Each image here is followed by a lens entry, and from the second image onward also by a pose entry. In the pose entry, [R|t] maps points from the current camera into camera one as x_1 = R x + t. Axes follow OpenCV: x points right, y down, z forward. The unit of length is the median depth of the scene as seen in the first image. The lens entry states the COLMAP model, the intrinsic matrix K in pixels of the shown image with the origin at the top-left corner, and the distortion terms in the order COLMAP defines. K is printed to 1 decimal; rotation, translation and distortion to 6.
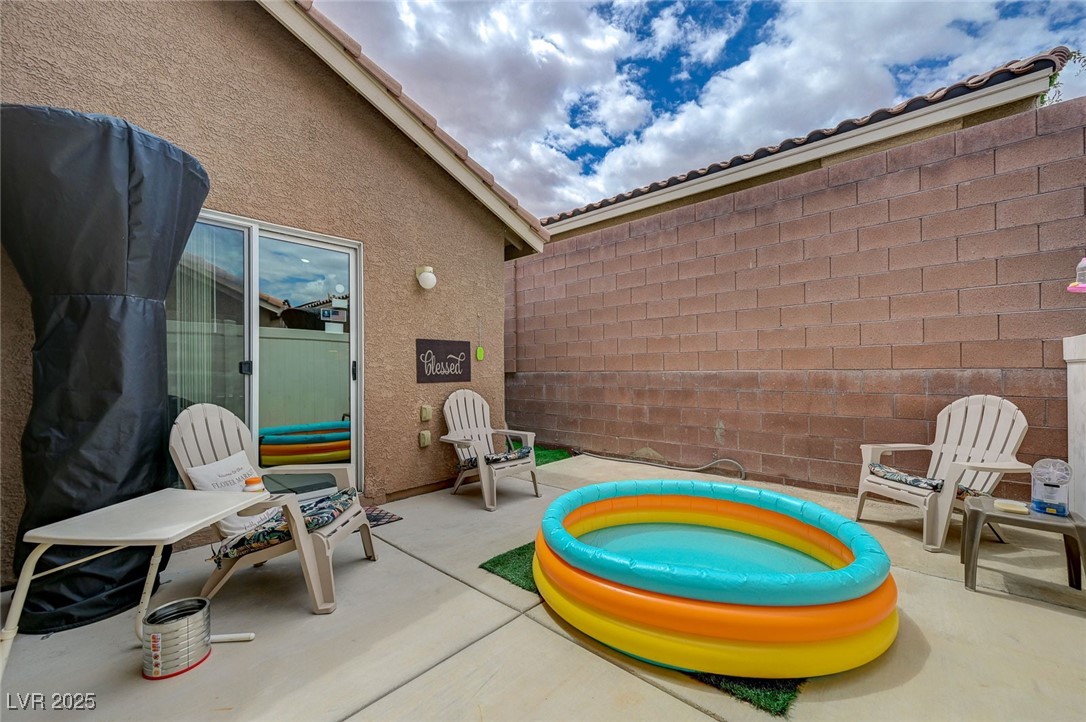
lens RADIAL K [[429.4, 0, 537.2], [0, 429.4, 375.2], [0, 0, 1]] dist [0.002543, 0.000283]
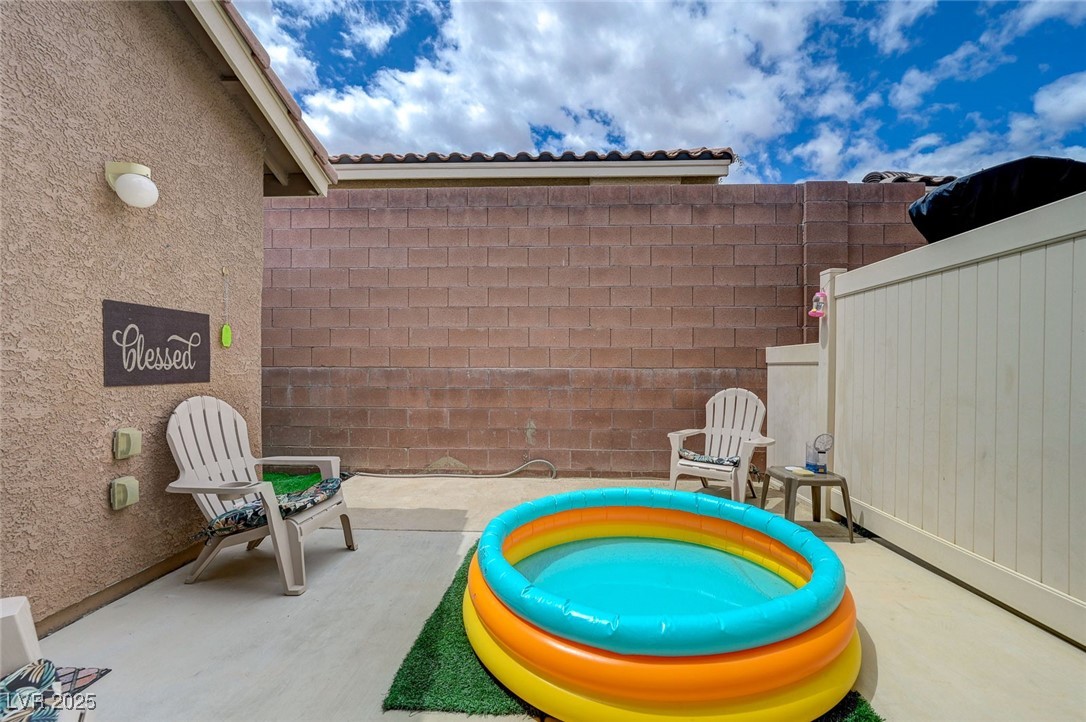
lens RADIAL K [[447.0, 0, 548.2], [0, 447.0, 370.7], [0, 0, 1]] dist [-0.002620, -0.000443]
pose [[0.758506, 0.005660, 0.651642, -0.215239], [-0.003423, 0.999983, -0.004701, 0.000206], [-0.651657, 0.001335, 0.758513, 0.243573]]
